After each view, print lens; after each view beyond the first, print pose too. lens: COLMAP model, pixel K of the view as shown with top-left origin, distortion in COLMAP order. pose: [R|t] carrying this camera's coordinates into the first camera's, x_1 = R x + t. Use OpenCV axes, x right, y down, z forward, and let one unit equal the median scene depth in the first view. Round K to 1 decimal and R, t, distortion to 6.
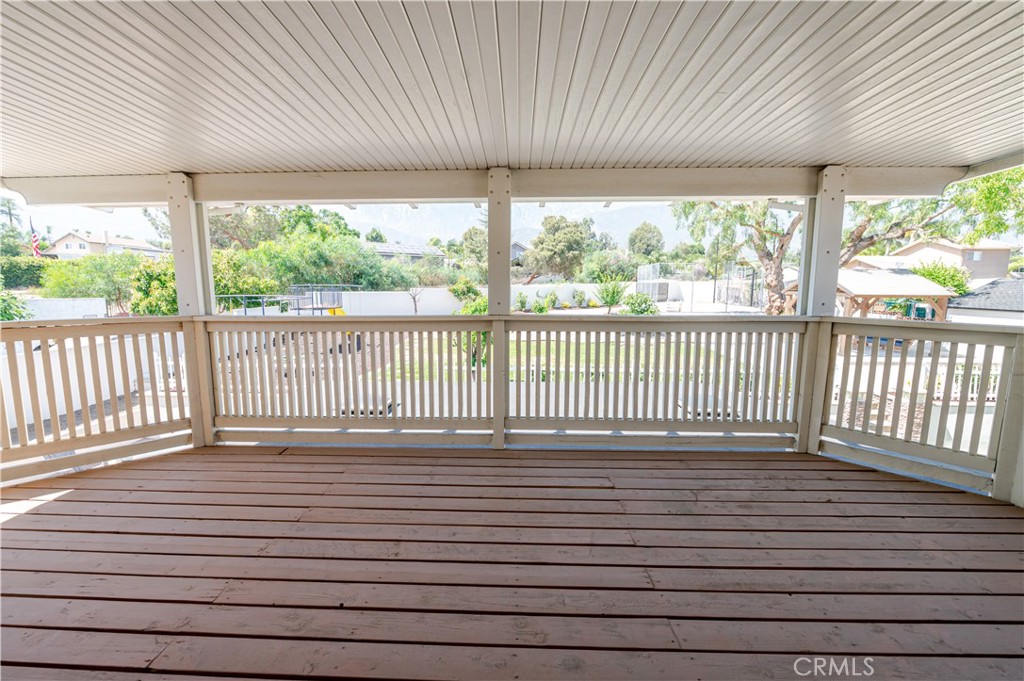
lens RADIAL K [[412.3, 0, 512.9], [0, 412.3, 342.8], [0, 0, 1]] dist [-0.008536, -0.000488]
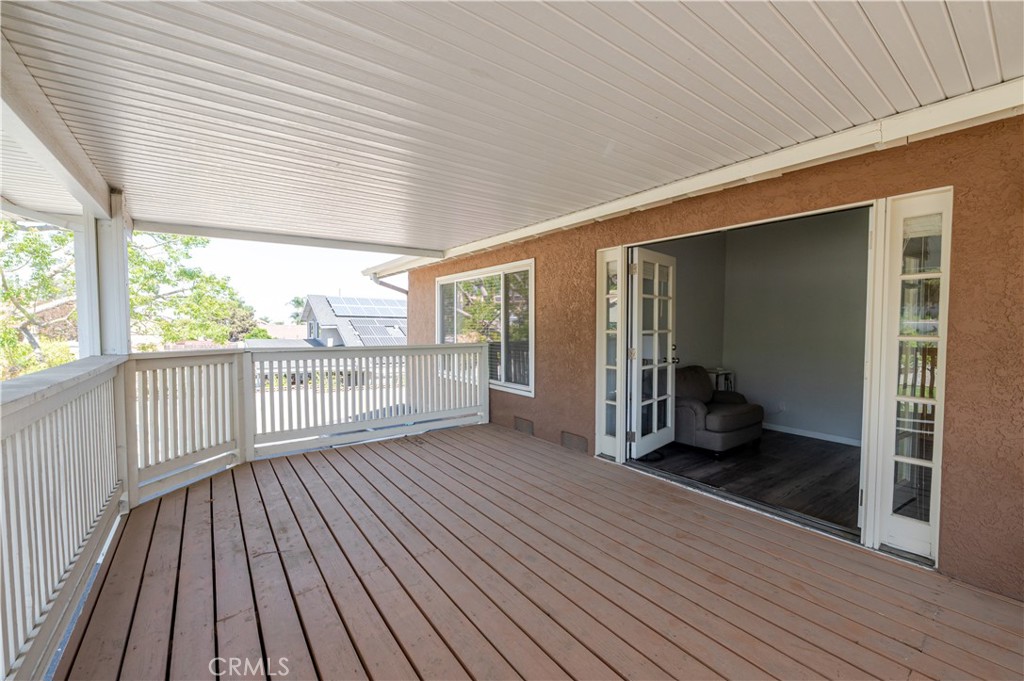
lens RADIAL K [[412.3, 0, 512.9], [0, 412.3, 342.8], [0, 0, 1]] dist [-0.008536, -0.000488]
pose [[-0.621869, -0.039126, 0.782144, -0.161695], [0.091499, 0.988280, 0.122187, -0.040410], [-0.777758, 0.147550, -0.611000, 0.295255]]
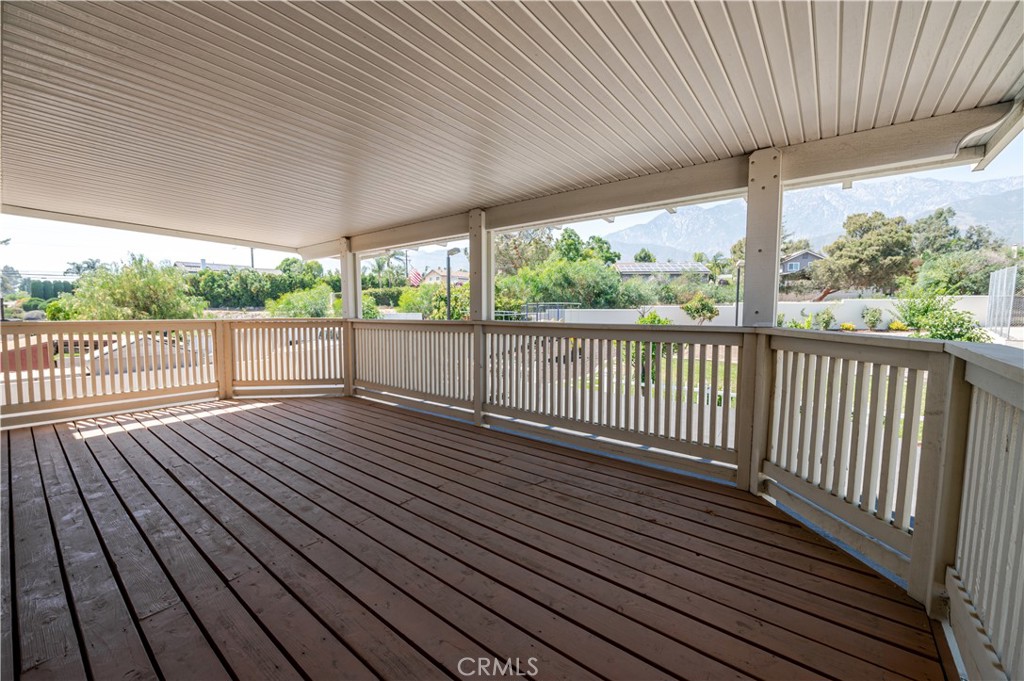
lens RADIAL K [[412.3, 0, 512.9], [0, 412.3, 342.8], [0, 0, 1]] dist [-0.008536, -0.000488]
pose [[0.800488, 0.046845, -0.597515, 0.286478], [-0.074028, 0.997035, -0.021008, 0.007428], [0.594759, 0.061049, 0.801583, 0.011105]]
